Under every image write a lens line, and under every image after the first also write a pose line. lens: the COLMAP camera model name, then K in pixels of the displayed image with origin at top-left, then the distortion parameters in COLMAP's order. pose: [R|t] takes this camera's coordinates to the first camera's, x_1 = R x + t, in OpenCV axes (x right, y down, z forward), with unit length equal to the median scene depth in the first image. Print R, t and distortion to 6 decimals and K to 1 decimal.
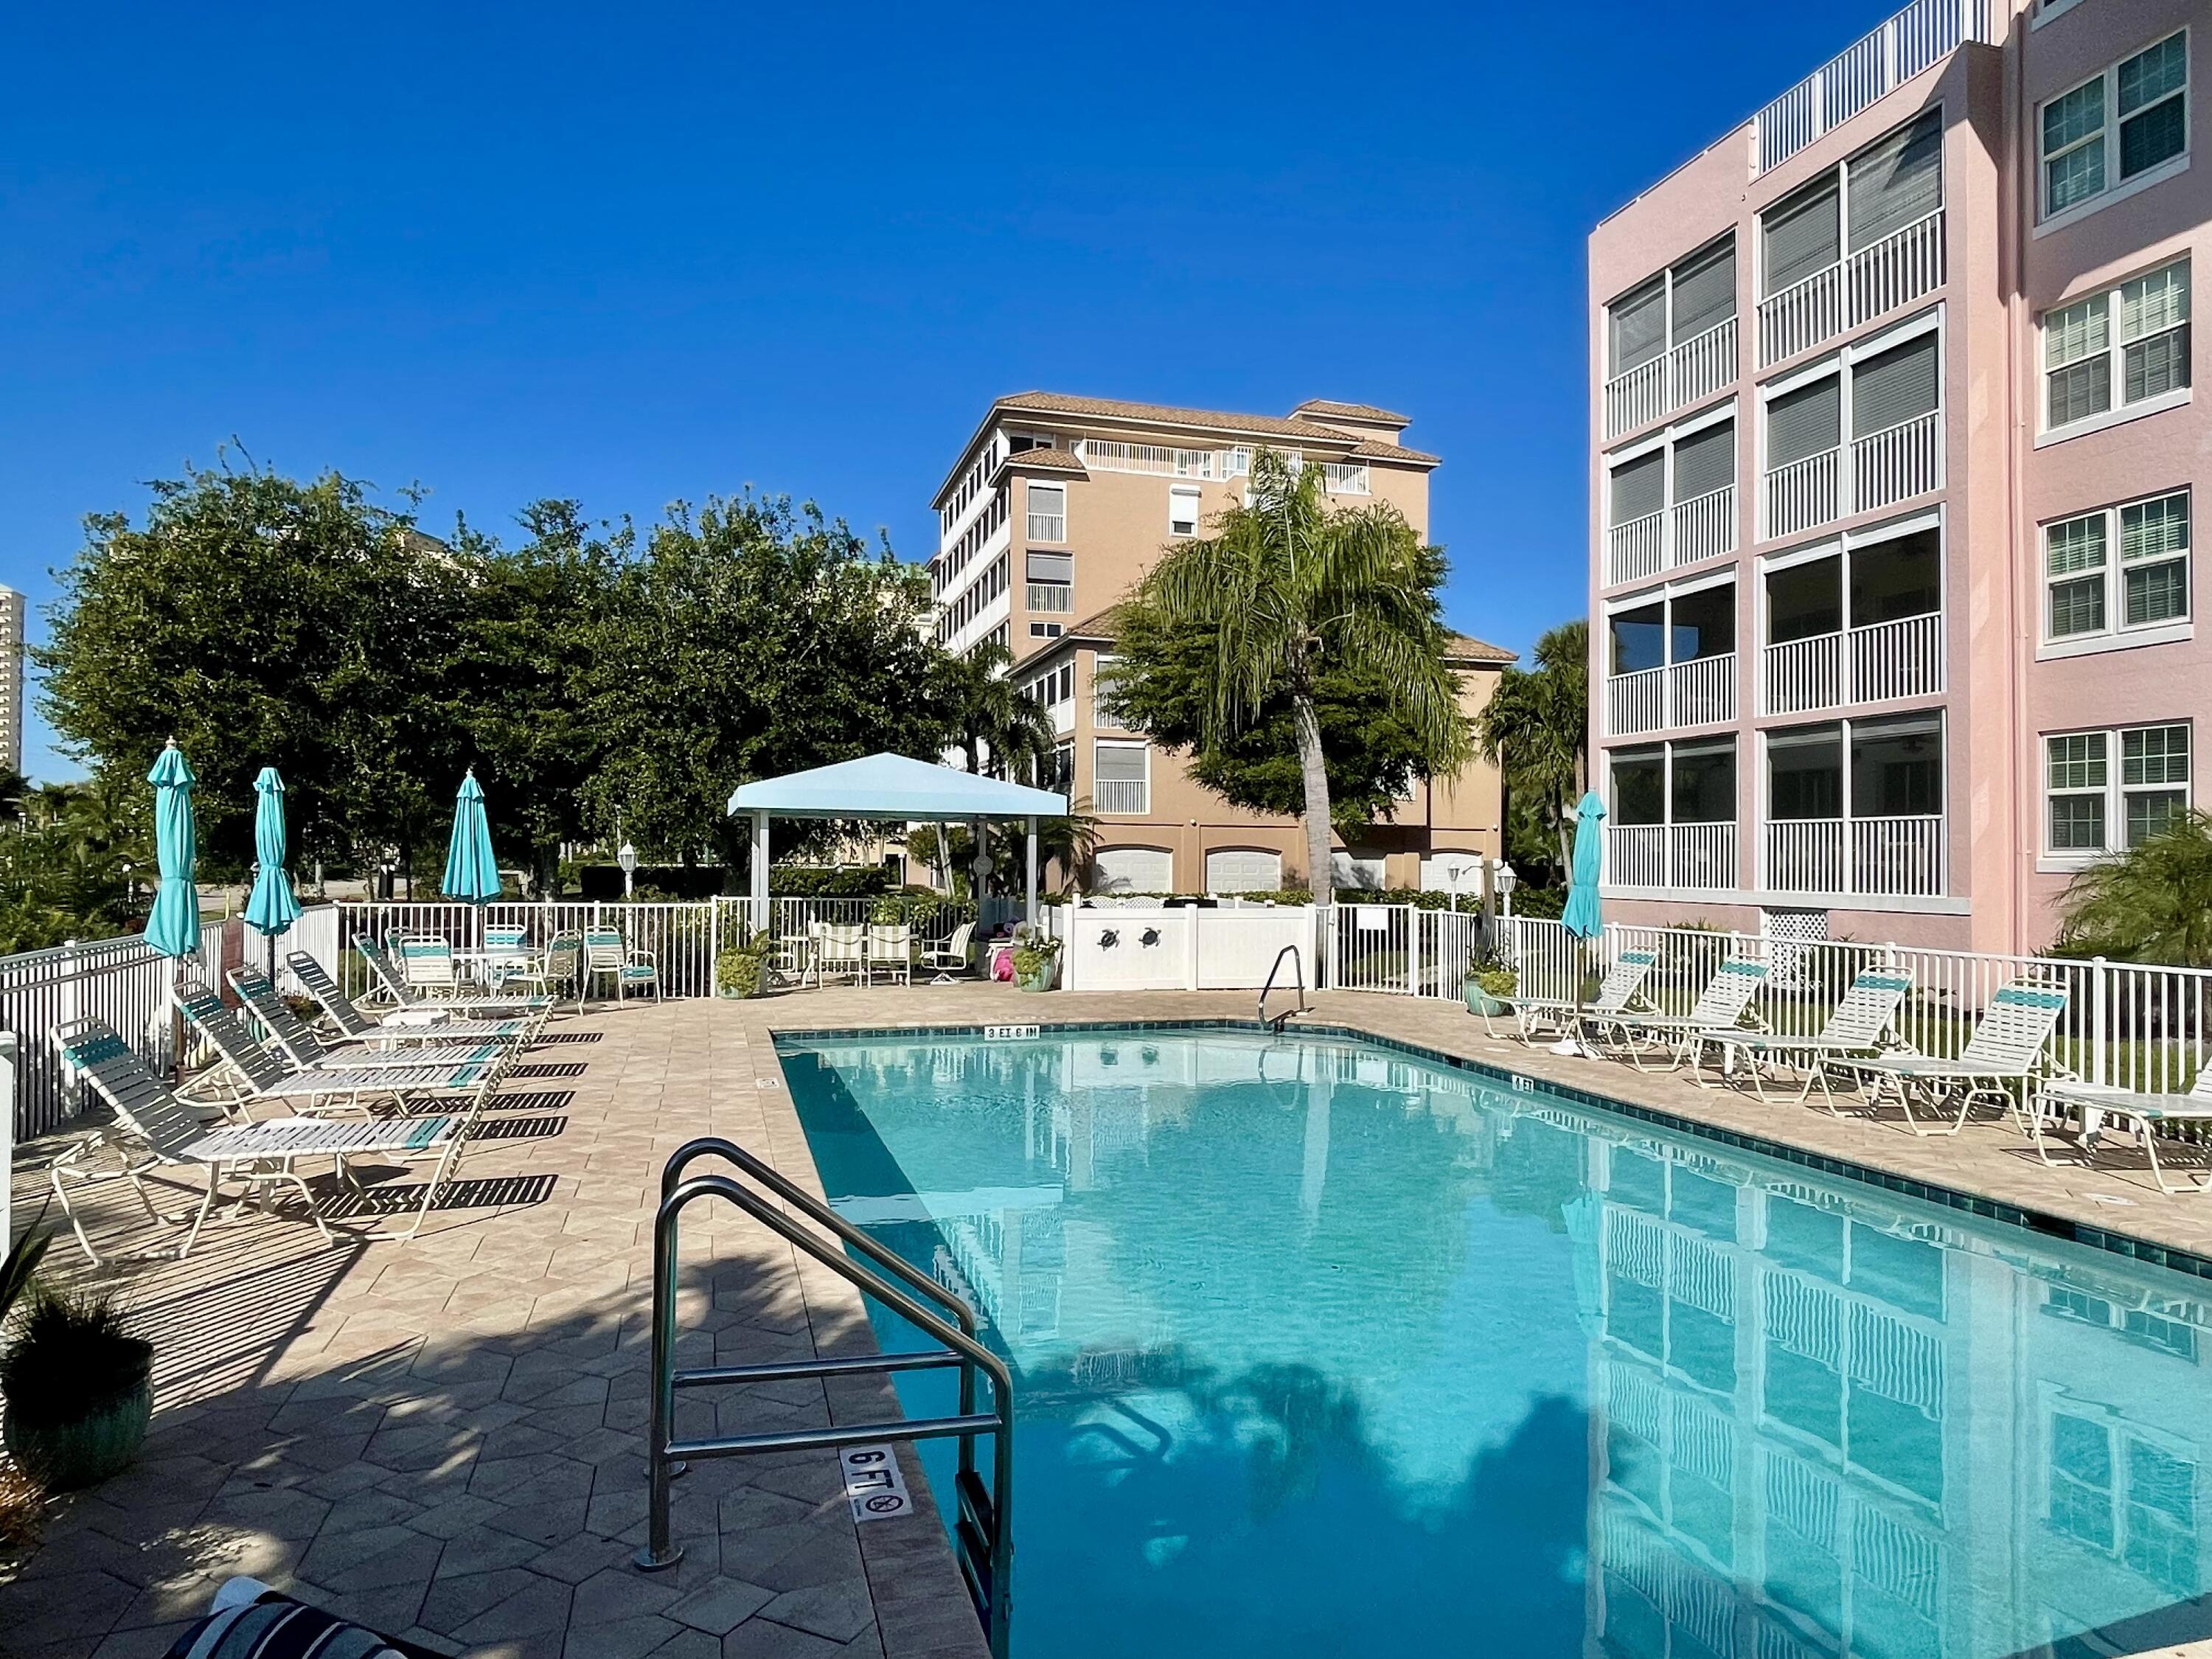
lens RADIAL K [[1361.4, 0, 1106.0], [0, 1361.4, 829.5], [0, 0, 1]] dist [0.008316, -0.029968]
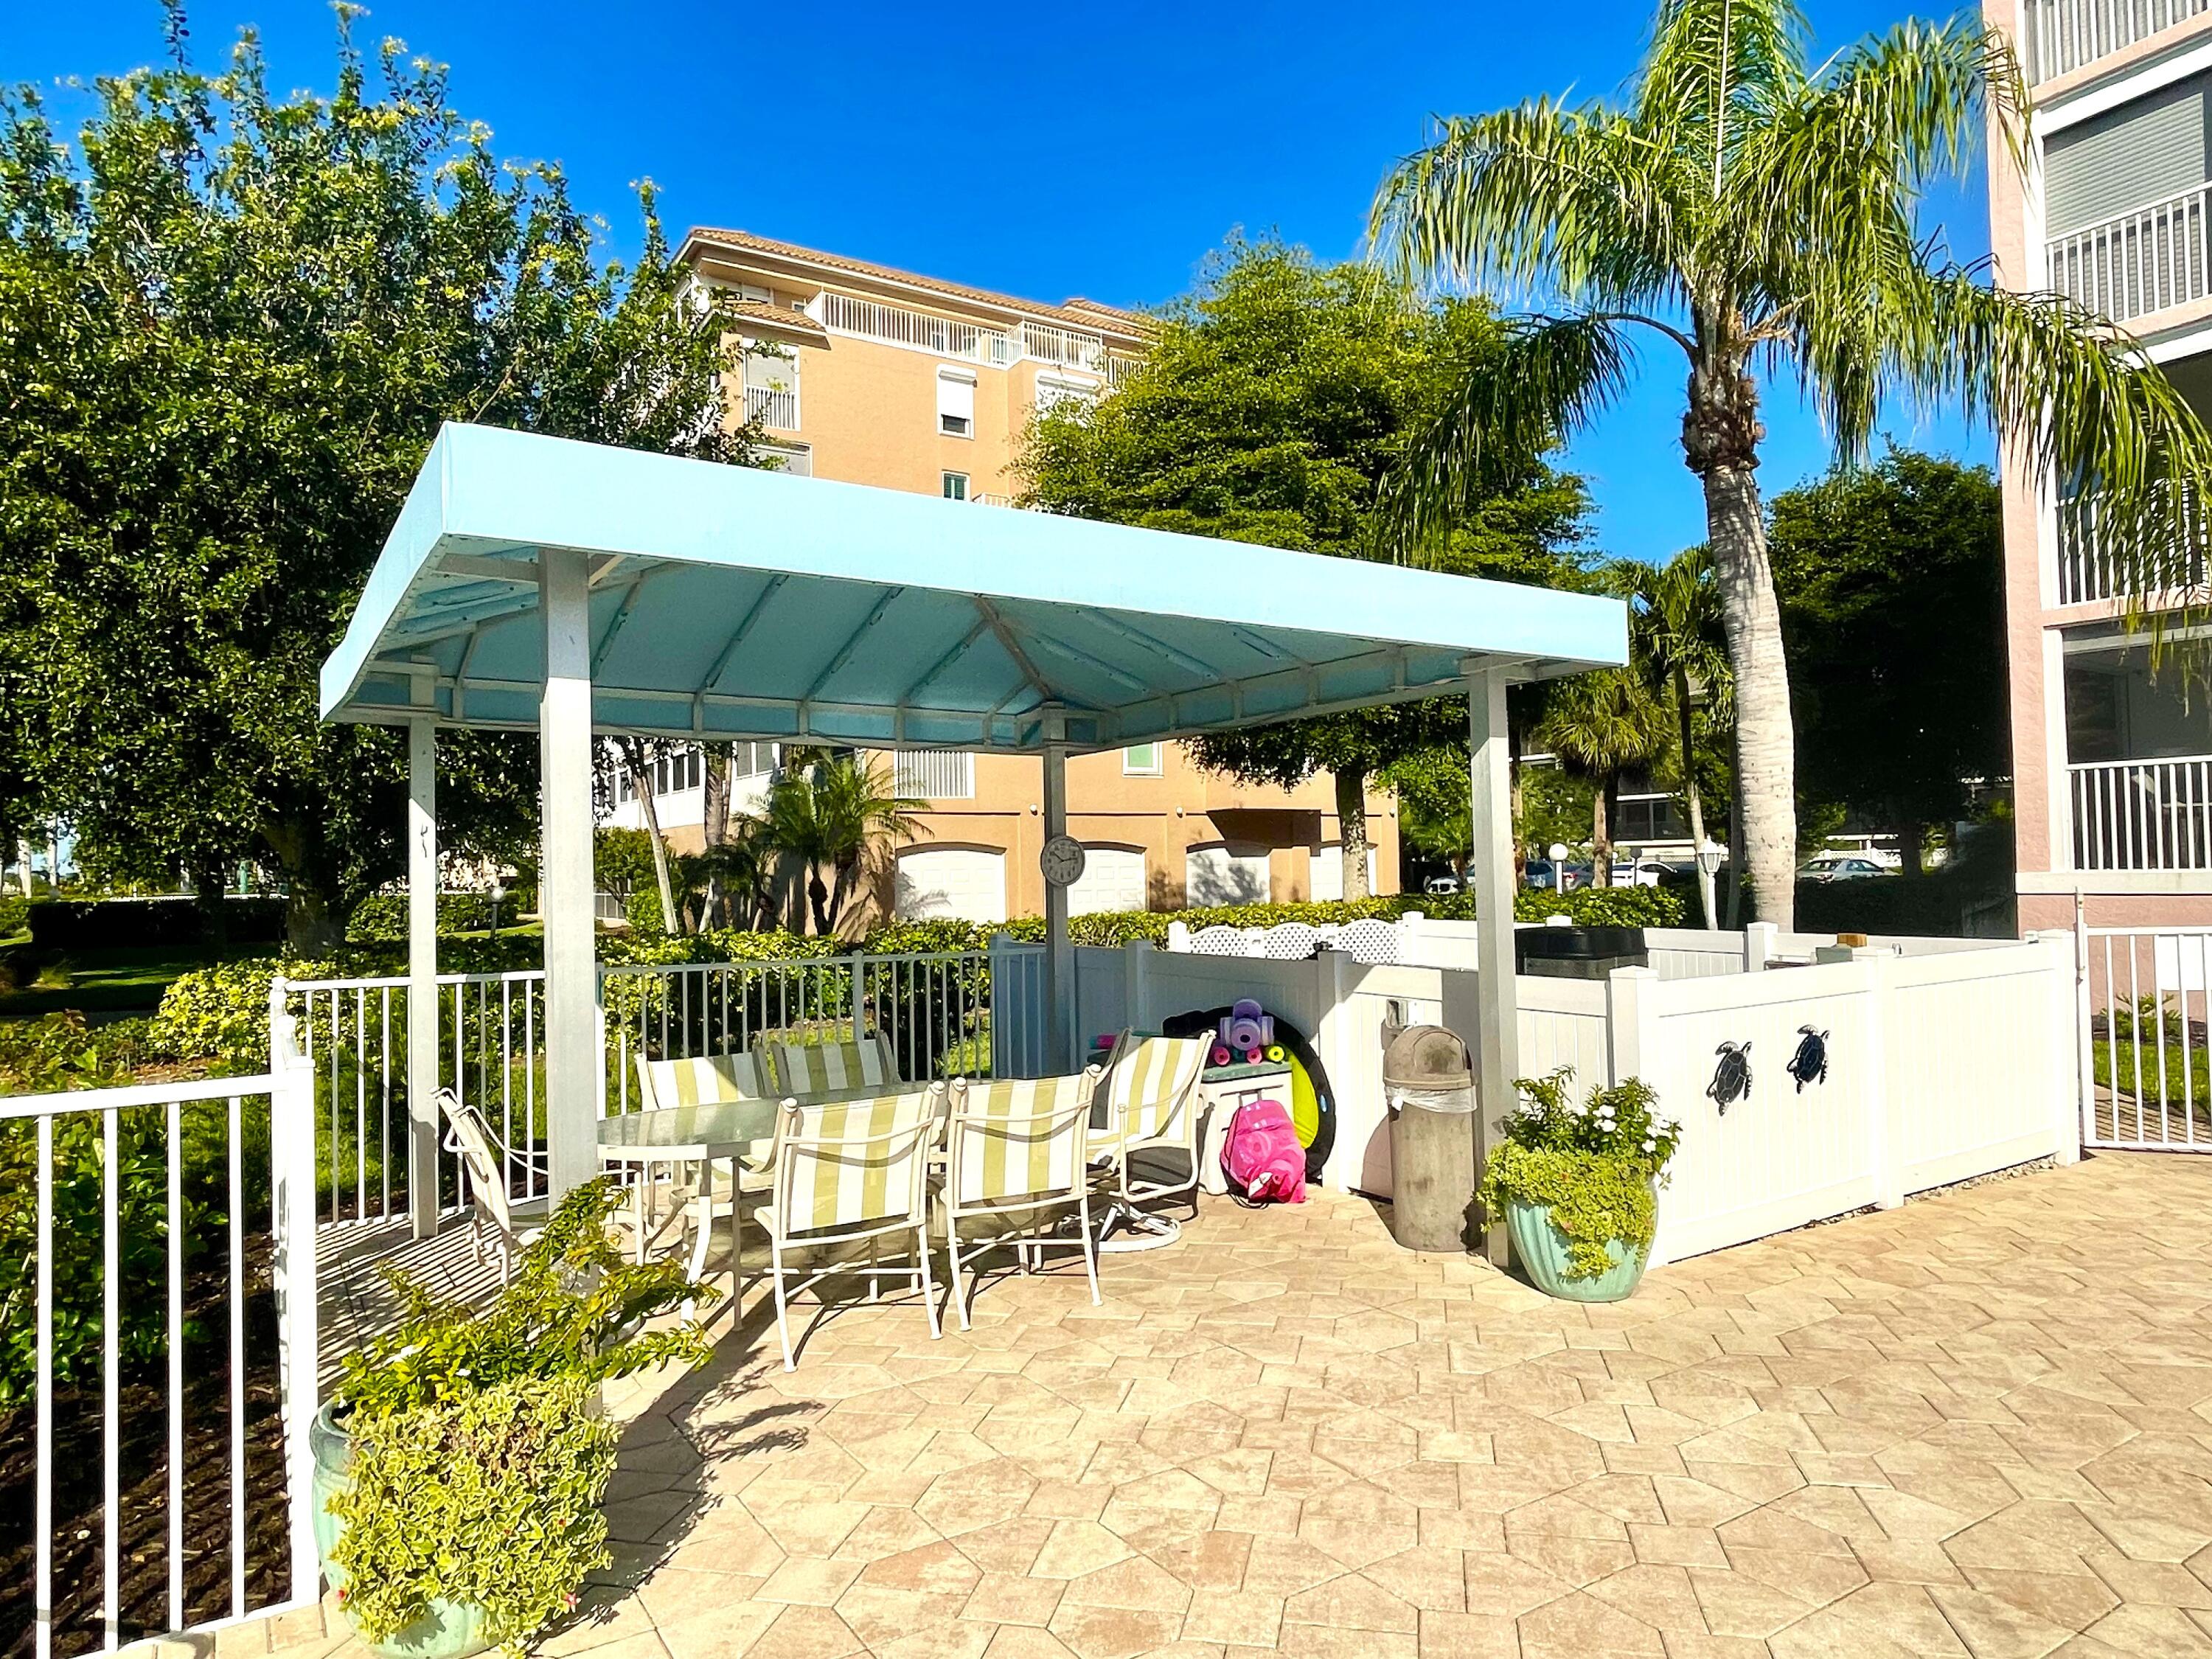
lens RADIAL K [[1361.4, 0, 1106.0], [0, 1361.4, 829.5], [0, 0, 1]] dist [0.008316, -0.029968]
pose [[0.960826, -0.022347, 0.276251, -0.161774], [0.024788, 0.999678, -0.005349, 0.017019], [-0.276043, 0.011987, 0.961071, 0.550195]]
